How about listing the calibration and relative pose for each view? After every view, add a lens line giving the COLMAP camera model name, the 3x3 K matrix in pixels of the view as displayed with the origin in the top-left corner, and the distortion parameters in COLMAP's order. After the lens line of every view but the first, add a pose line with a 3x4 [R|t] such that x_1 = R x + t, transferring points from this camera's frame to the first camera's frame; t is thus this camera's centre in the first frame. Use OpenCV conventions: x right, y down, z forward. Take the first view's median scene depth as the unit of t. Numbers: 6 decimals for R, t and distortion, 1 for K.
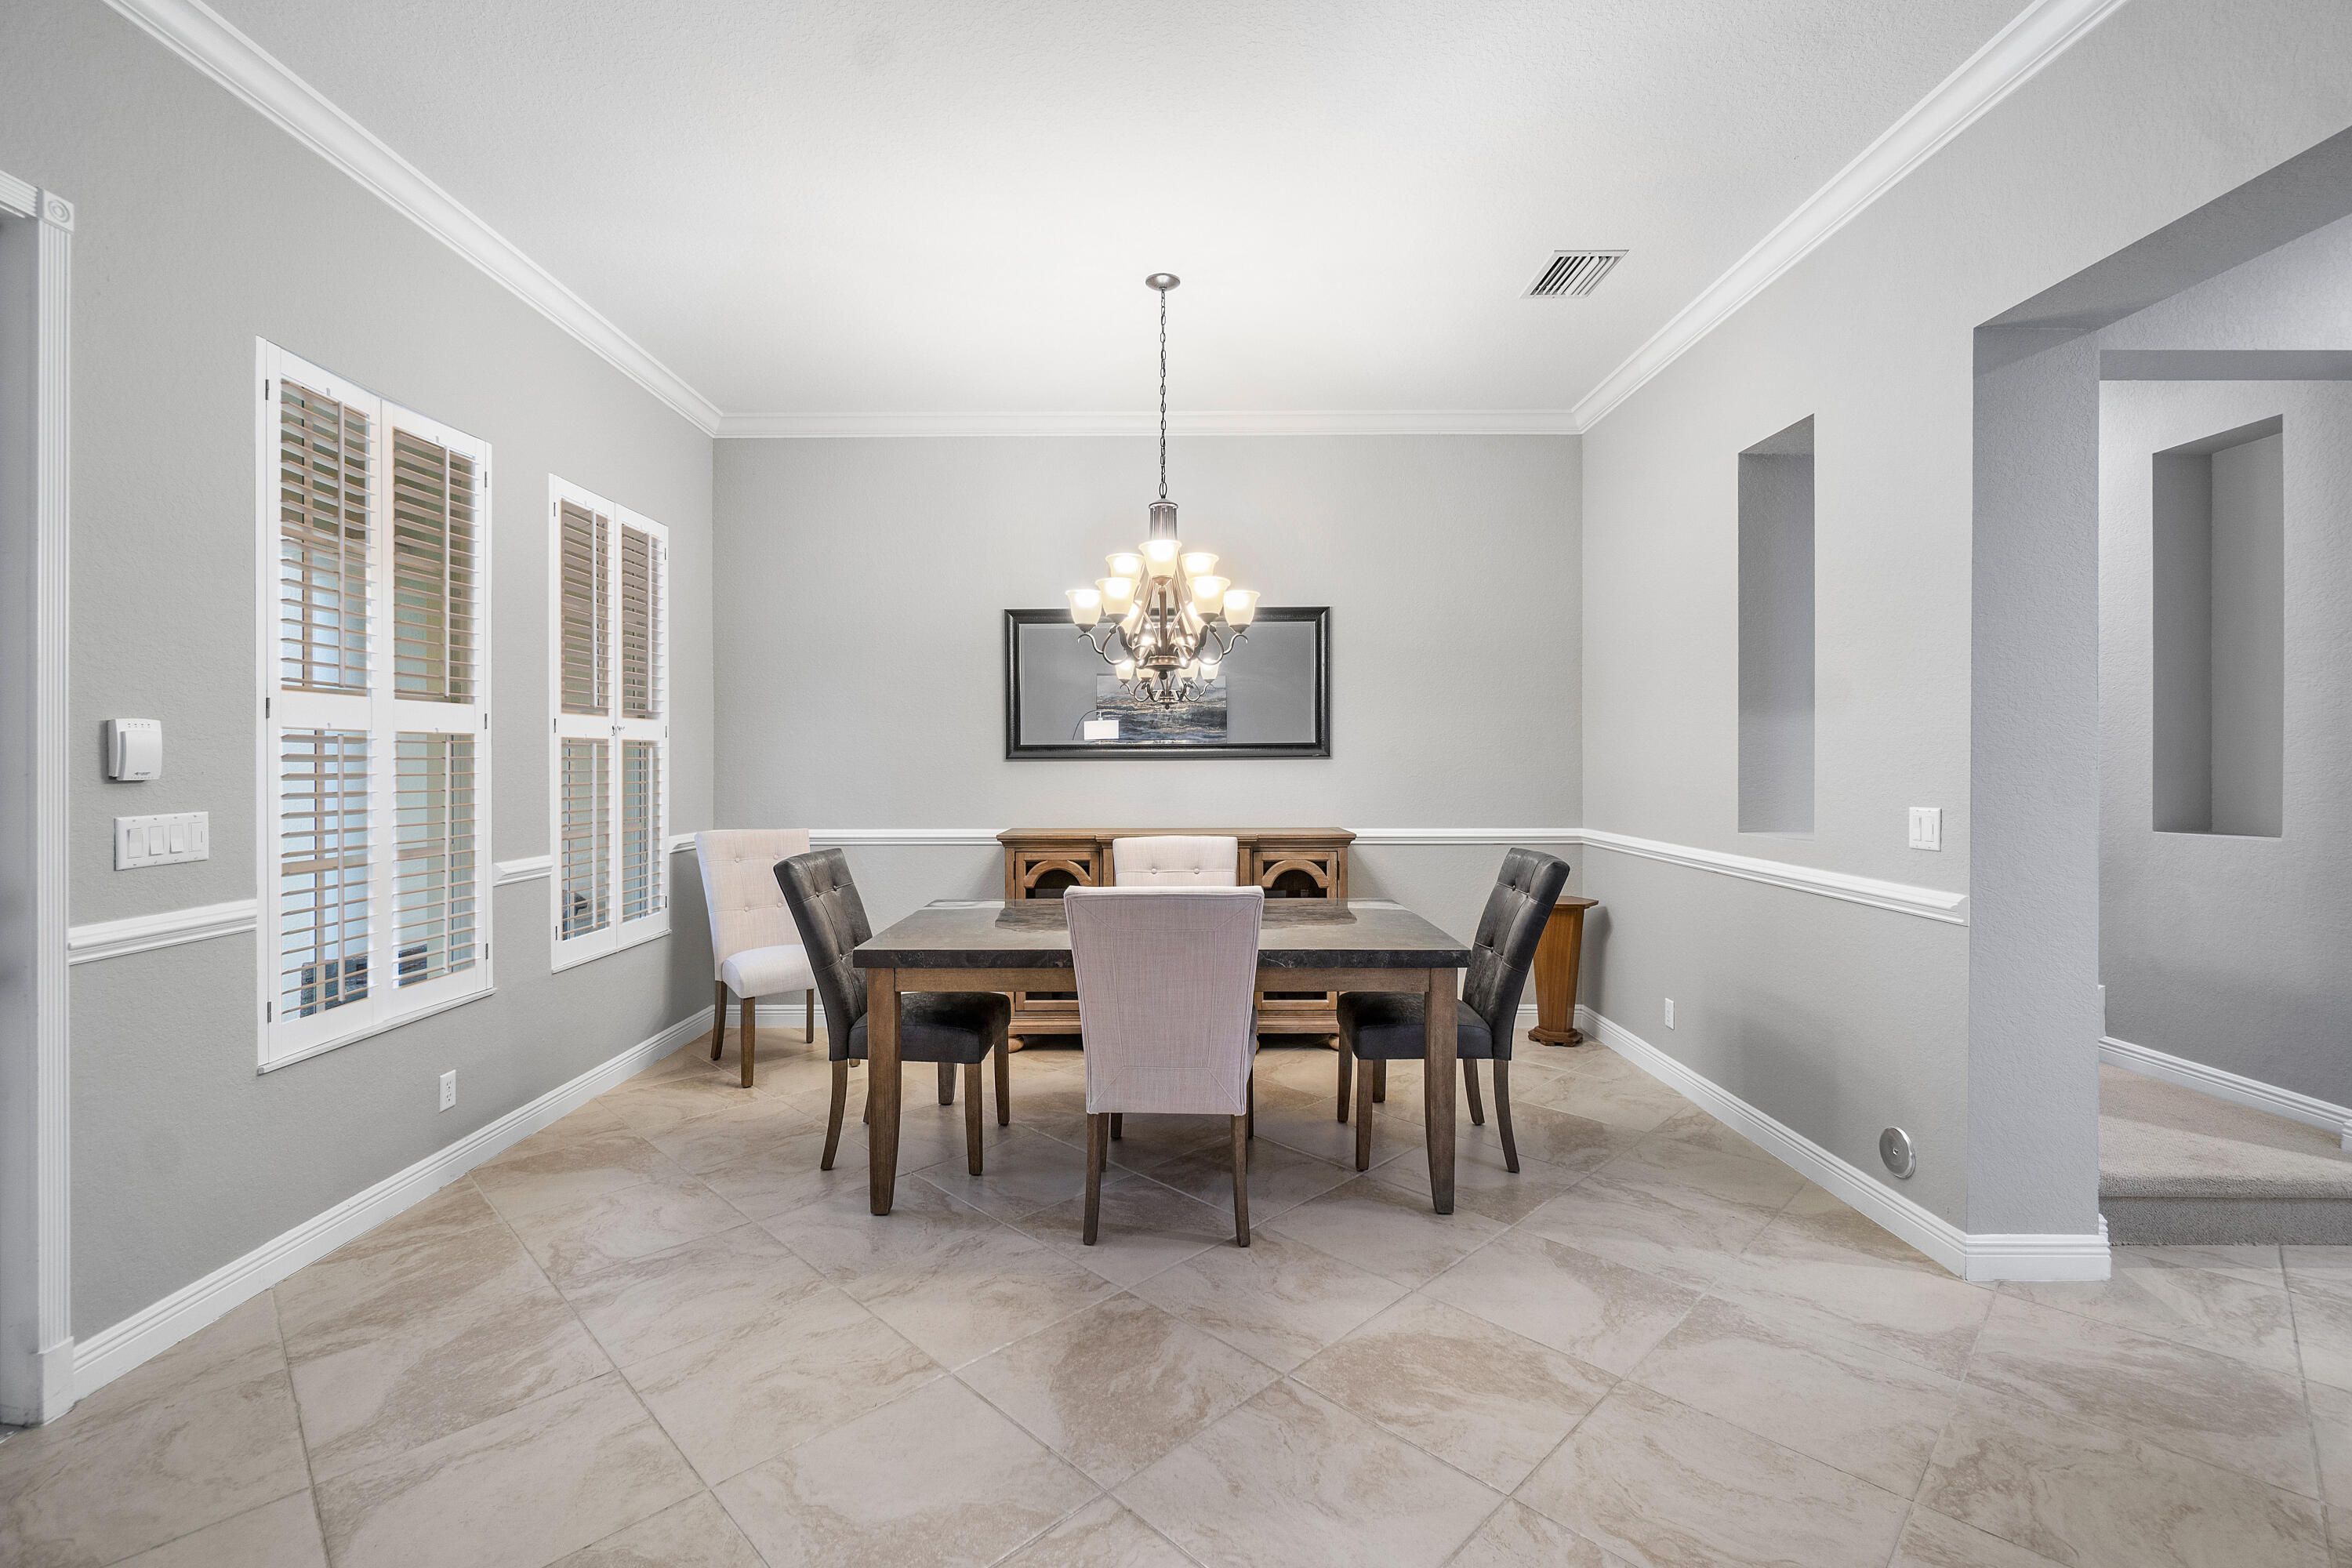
lens RADIAL K [[1028.7, 0, 1167.1], [0, 1028.7, 765.8], [0, 0, 1]] dist [-0.000230, 0.000546]
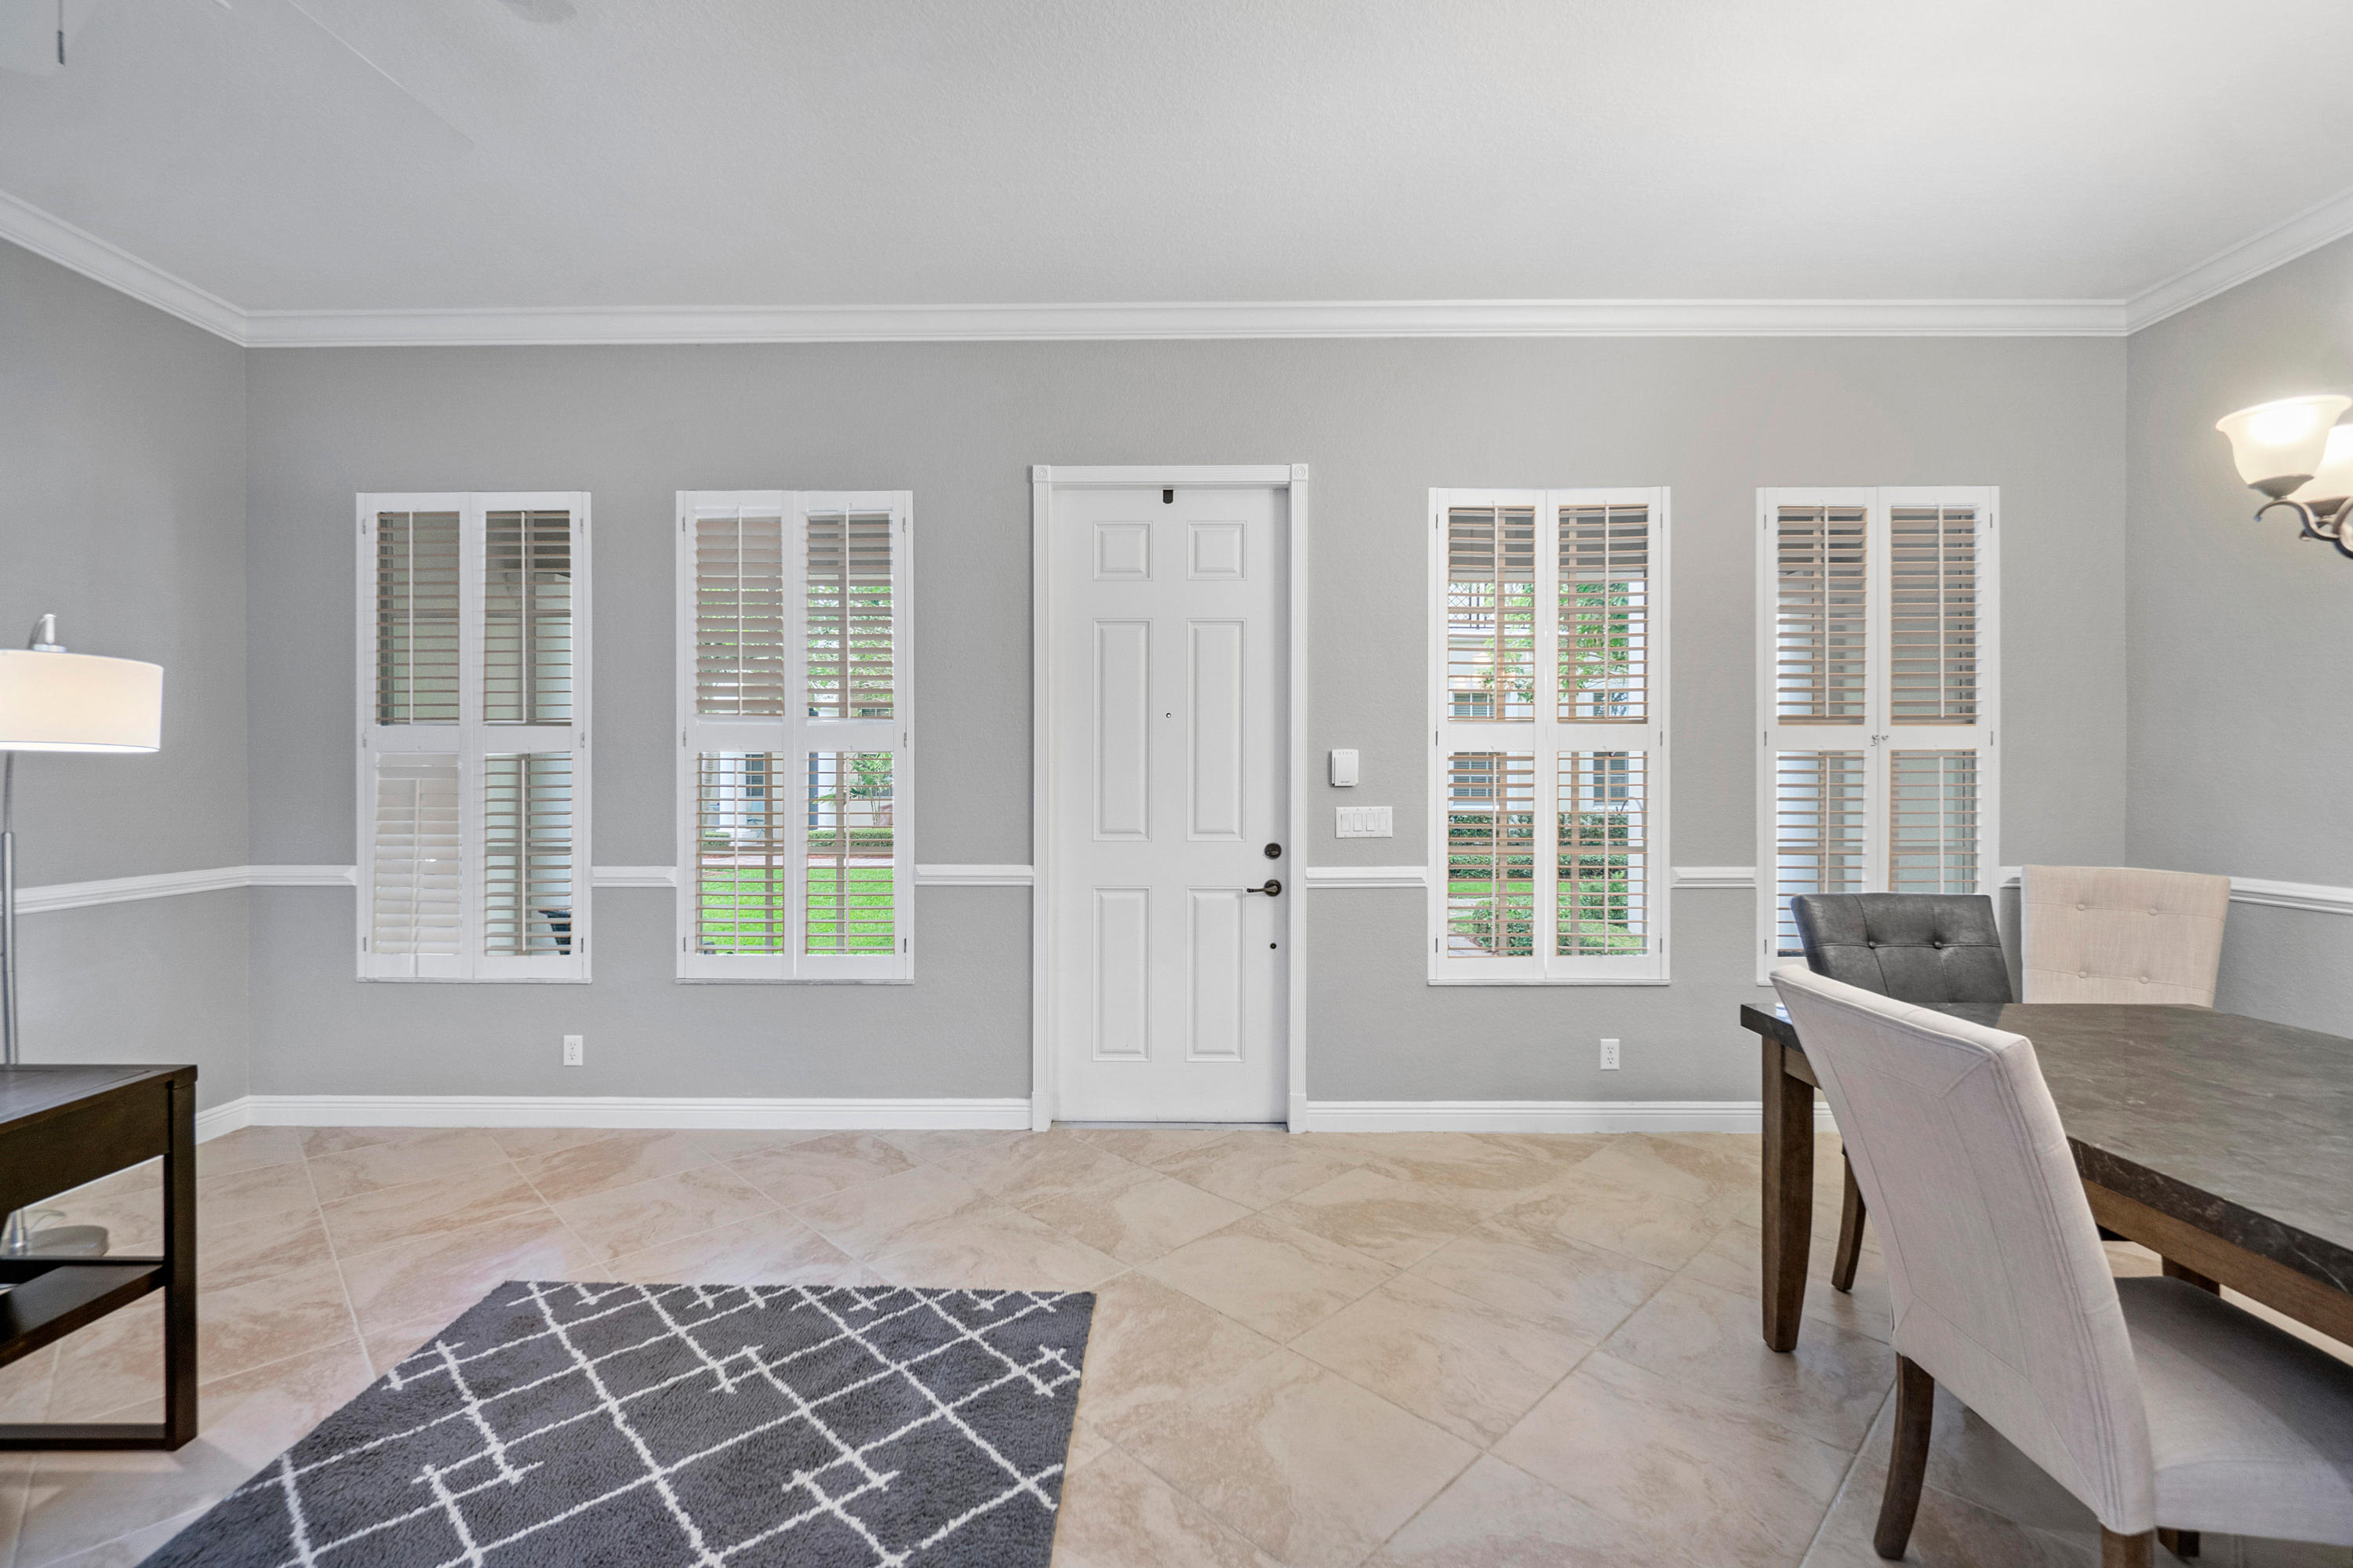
lens RADIAL K [[1029.1, 0, 1167.6], [0, 1029.1, 765.7], [0, 0, 1]] dist [-0.000230, 0.000546]
pose [[-0.013255, -0.010237, -0.999860, 0.533774], [-0.002642, 0.999944, -0.010203, -0.001159], [0.999909, 0.002507, -0.013282, 0.556853]]
